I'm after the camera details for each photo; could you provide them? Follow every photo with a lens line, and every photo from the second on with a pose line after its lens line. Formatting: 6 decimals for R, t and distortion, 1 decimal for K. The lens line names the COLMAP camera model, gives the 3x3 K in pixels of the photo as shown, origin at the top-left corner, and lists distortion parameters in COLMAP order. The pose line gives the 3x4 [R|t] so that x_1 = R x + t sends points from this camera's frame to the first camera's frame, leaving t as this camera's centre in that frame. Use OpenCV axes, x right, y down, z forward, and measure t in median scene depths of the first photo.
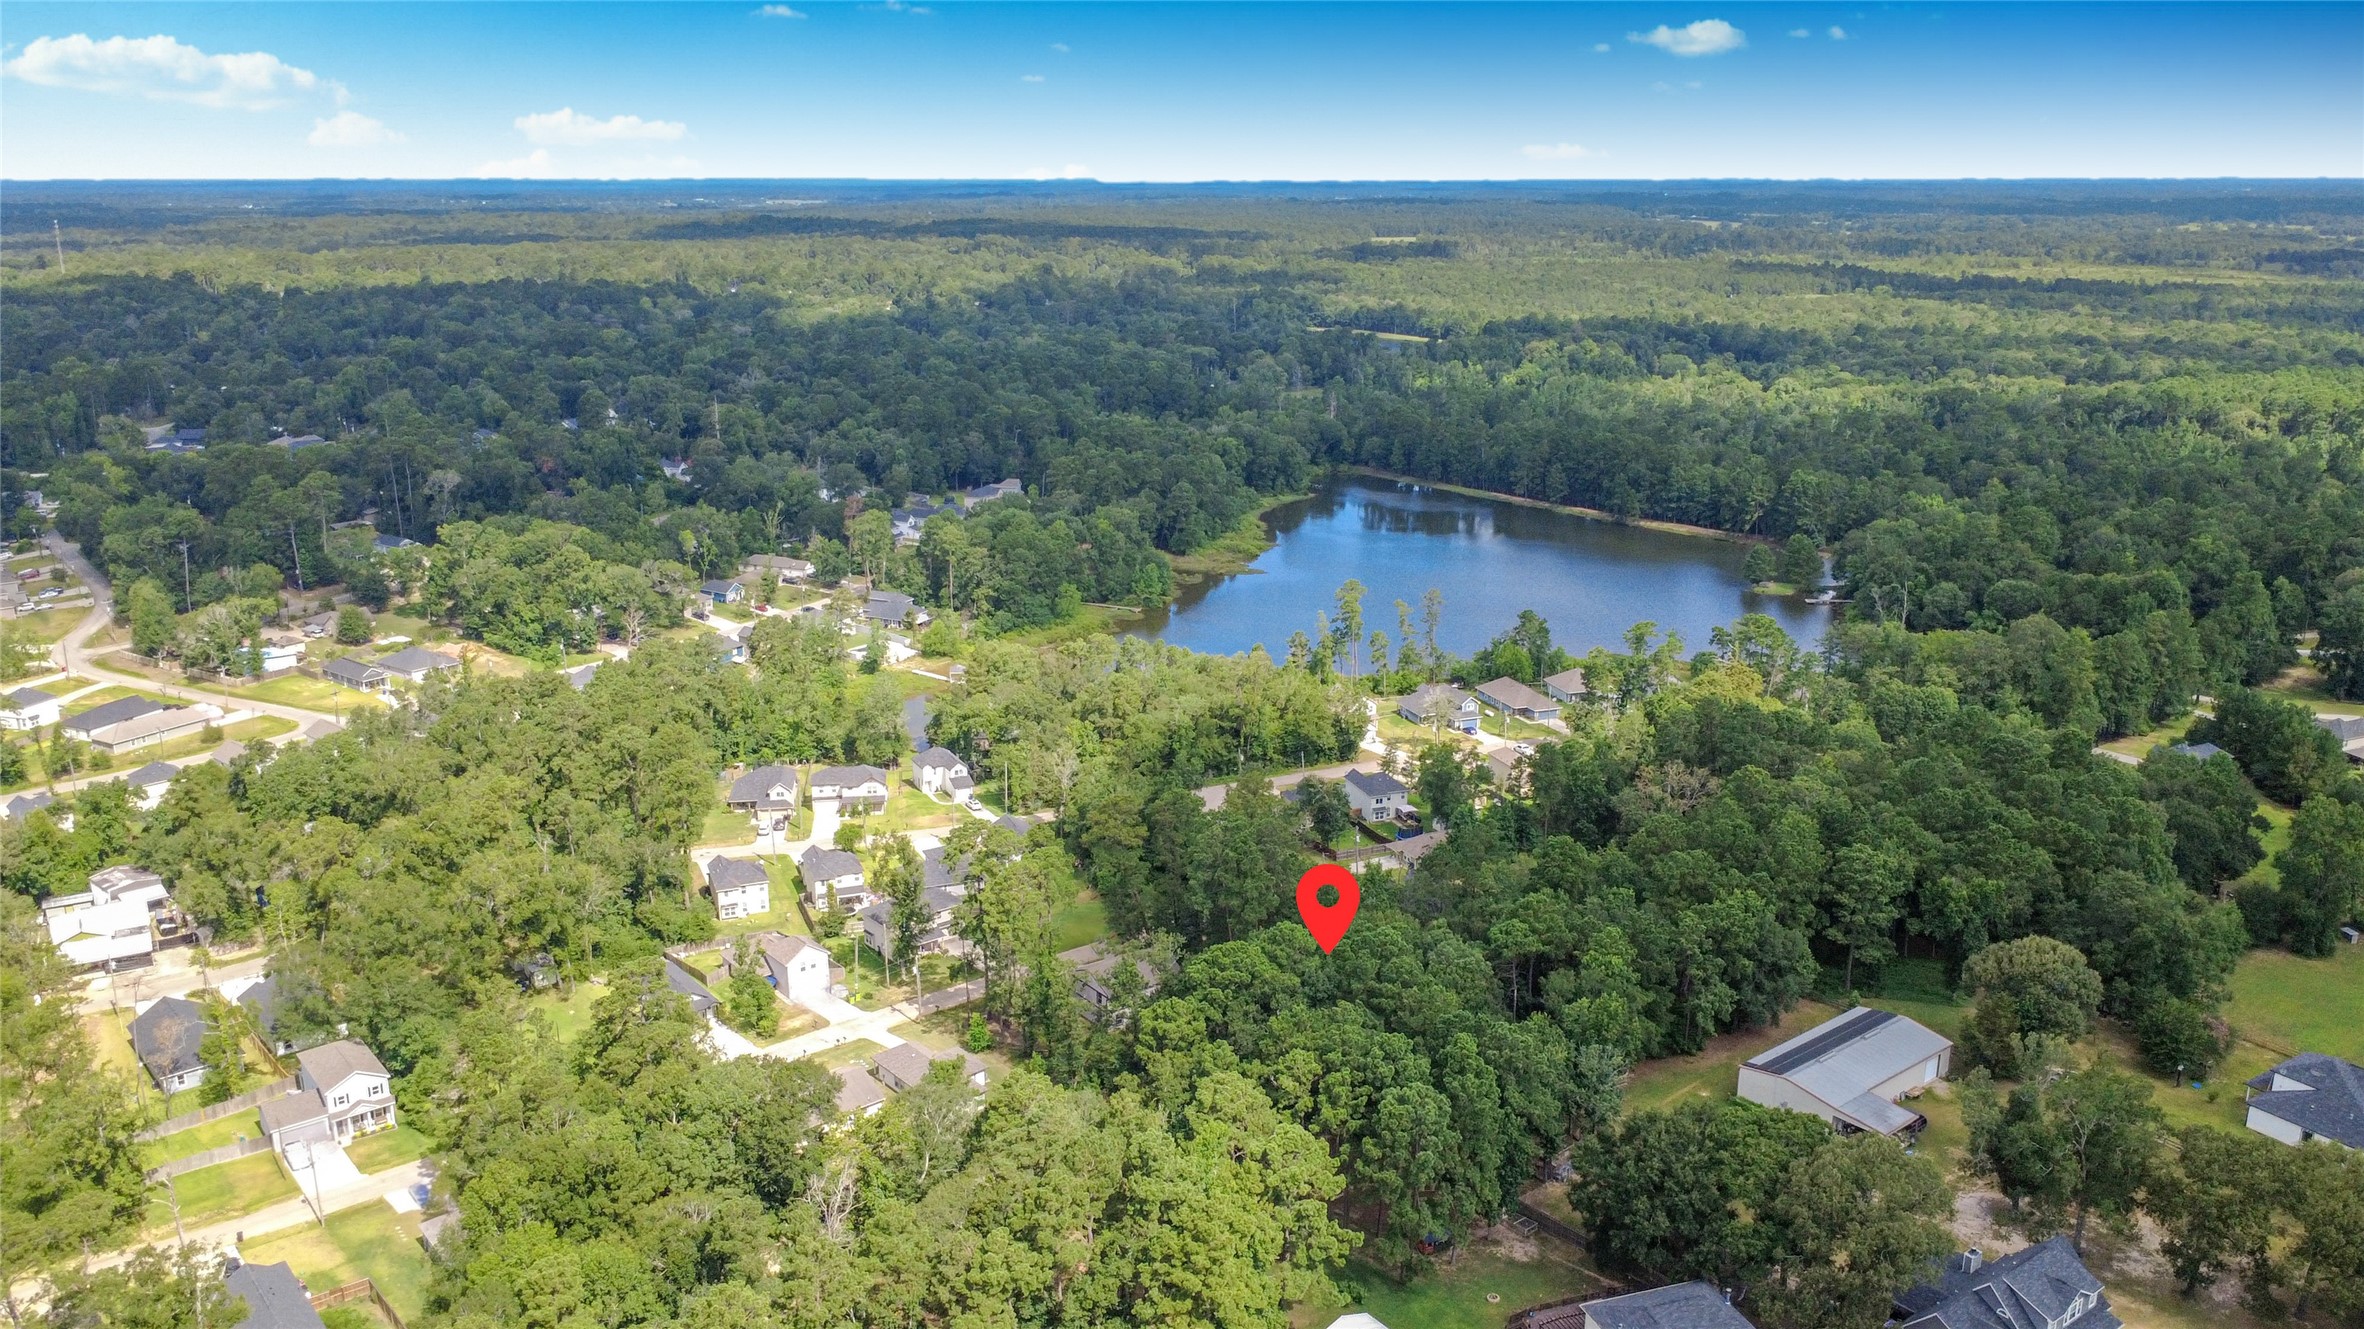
lens RADIAL K [[1767.6, 0, 1177.2], [0, 1767.6, 670.9], [0, 0, 1]] dist [0.000296, 0.000494]
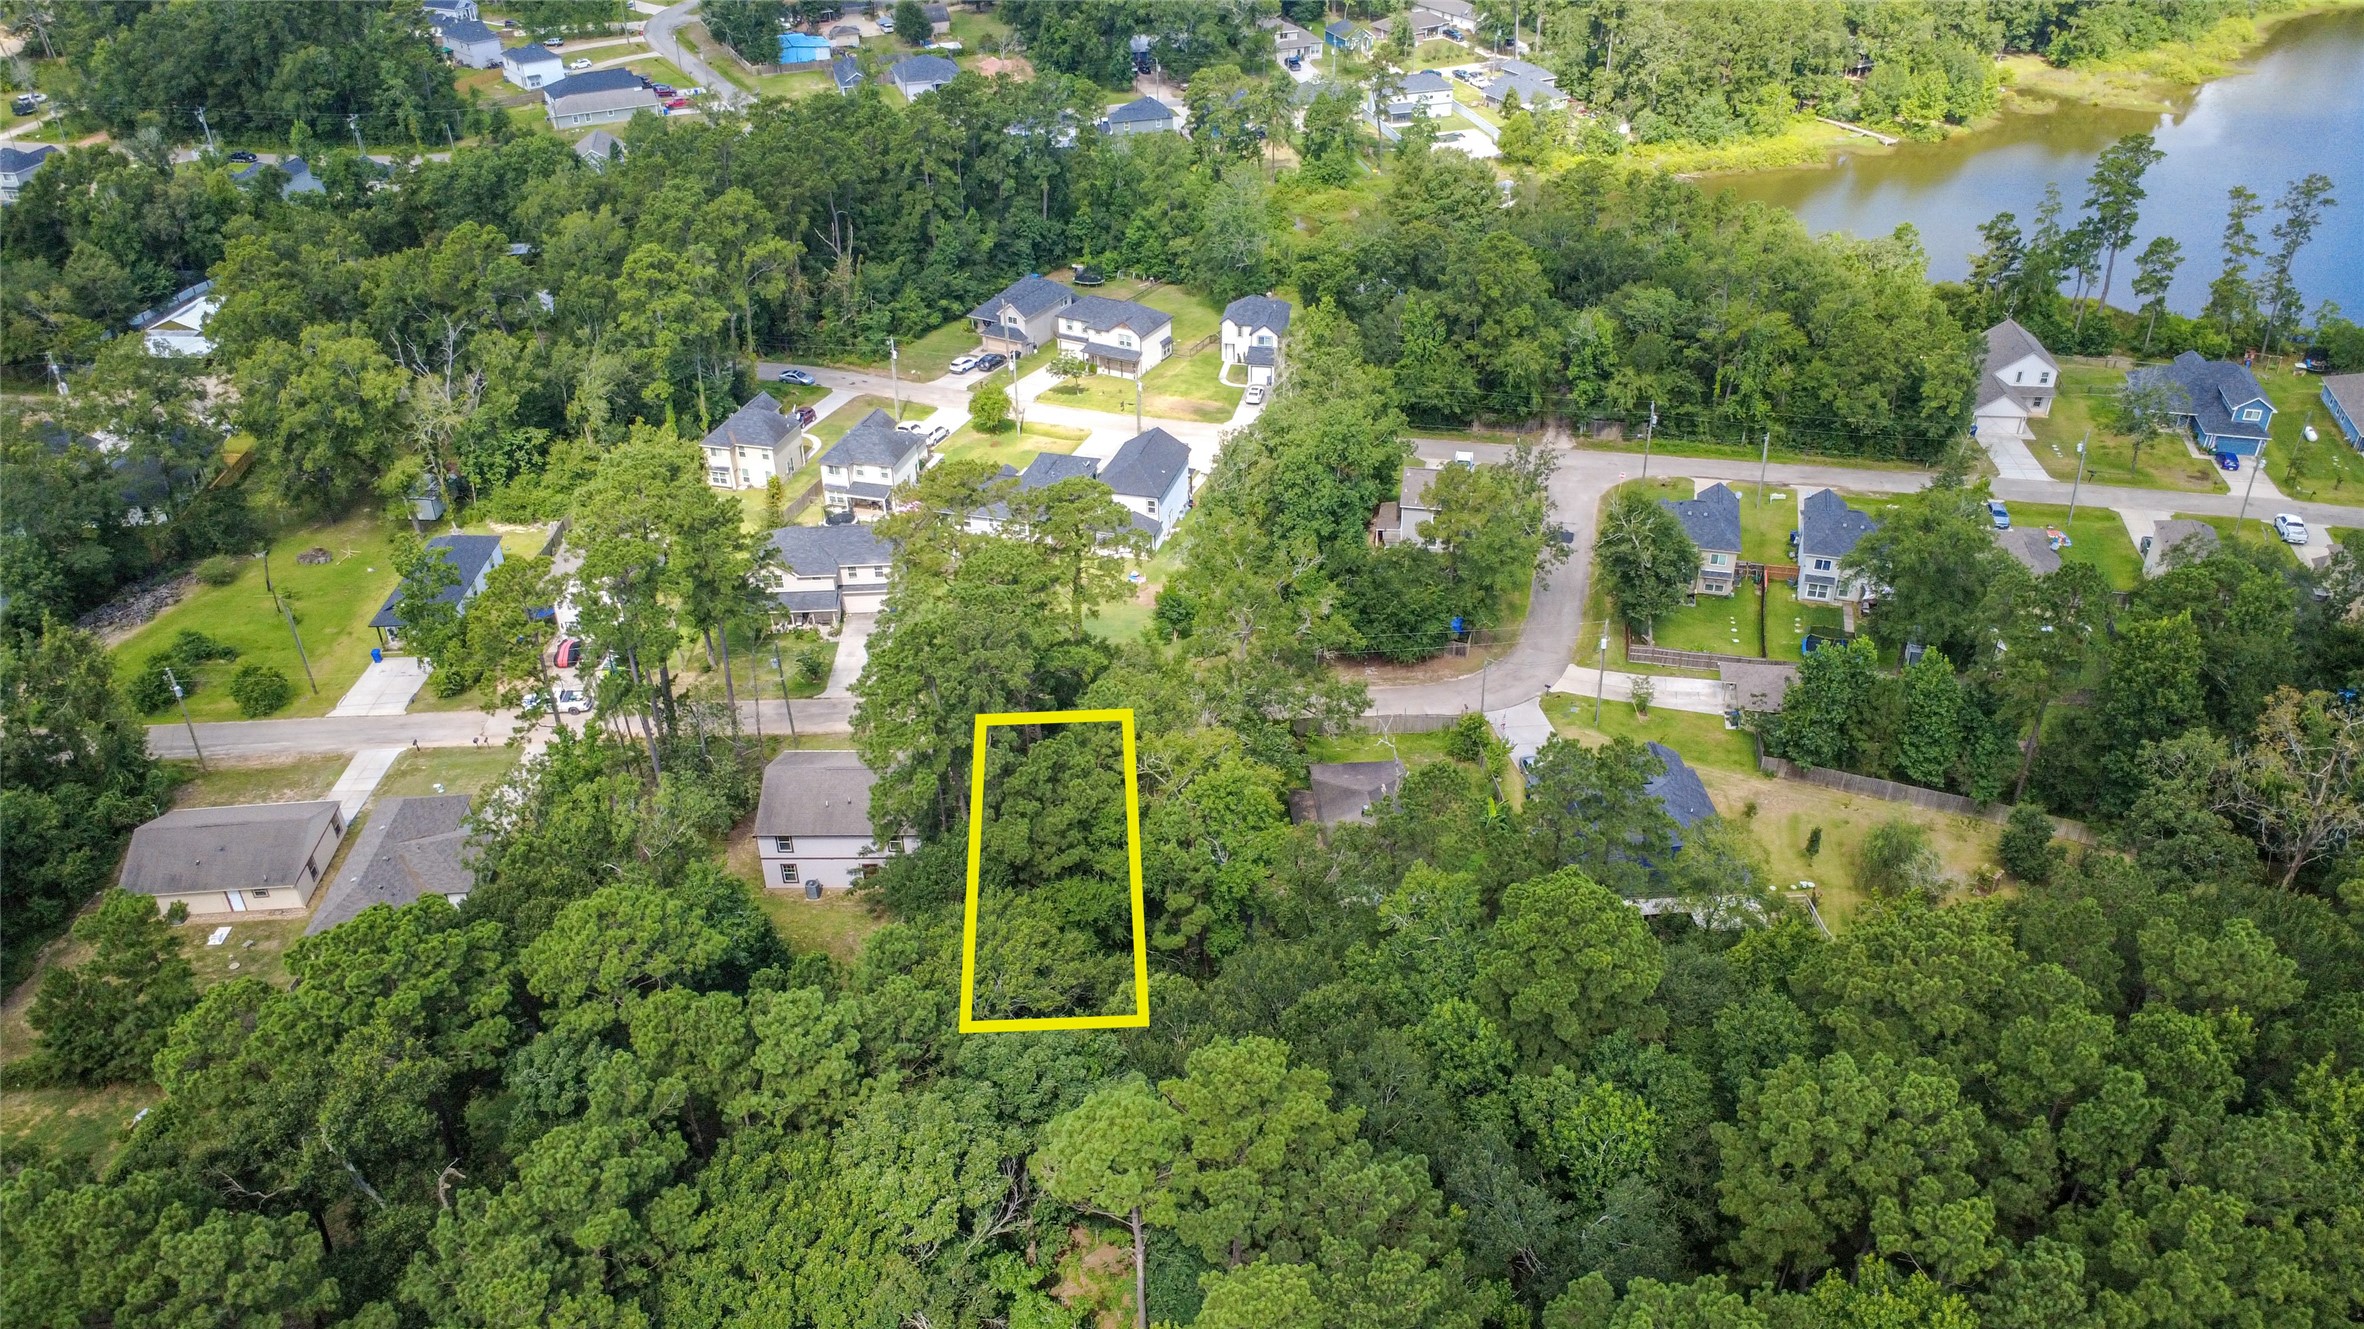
lens RADIAL K [[1694.7, 0, 1160.3], [0, 1694.7, 660.2], [0, 0, 1]] dist [0.002893, 0.001133]
pose [[0.806445, 0.305077, -0.506532, 0.164608], [-0.143849, 0.932112, 0.332377, -0.029673], [0.573545, -0.195180, 0.795582, 0.357536]]
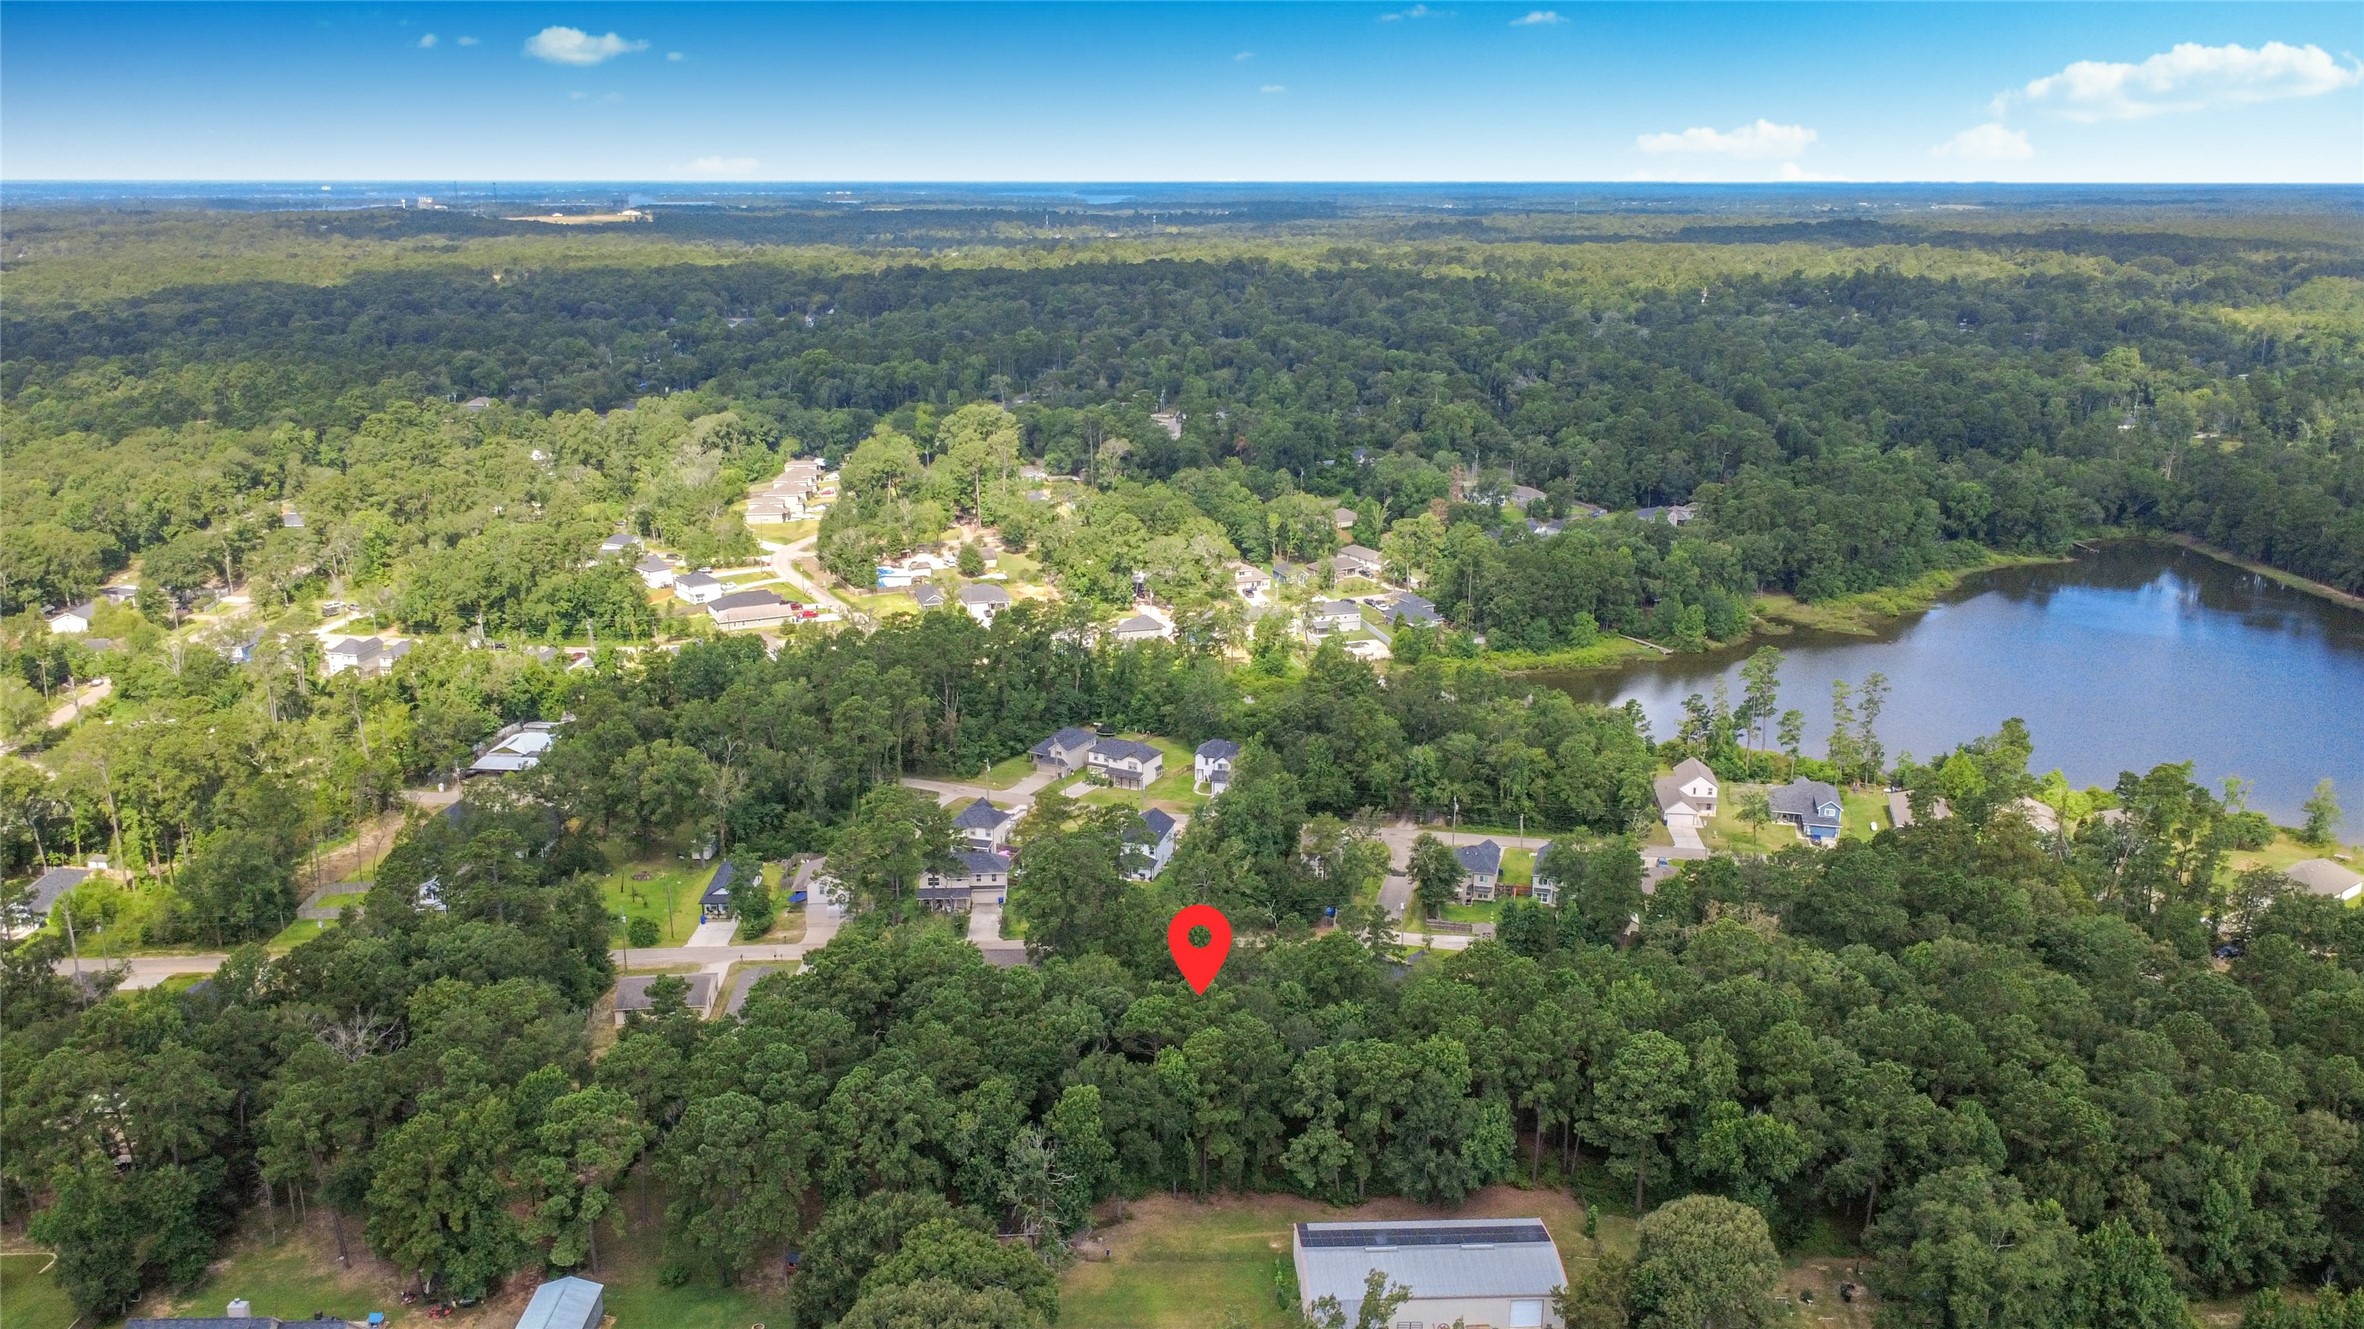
lens RADIAL K [[1722.8, 0, 1182.0], [0, 1722.8, 664.5], [0, 0, 1]] dist [0.000394, 0.001025]
pose [[0.818163, 0.158122, -0.552817, 0.324630], [-0.157499, 0.986302, 0.049015, -0.037705], [0.552995, 0.046966, 0.831860, 0.117184]]
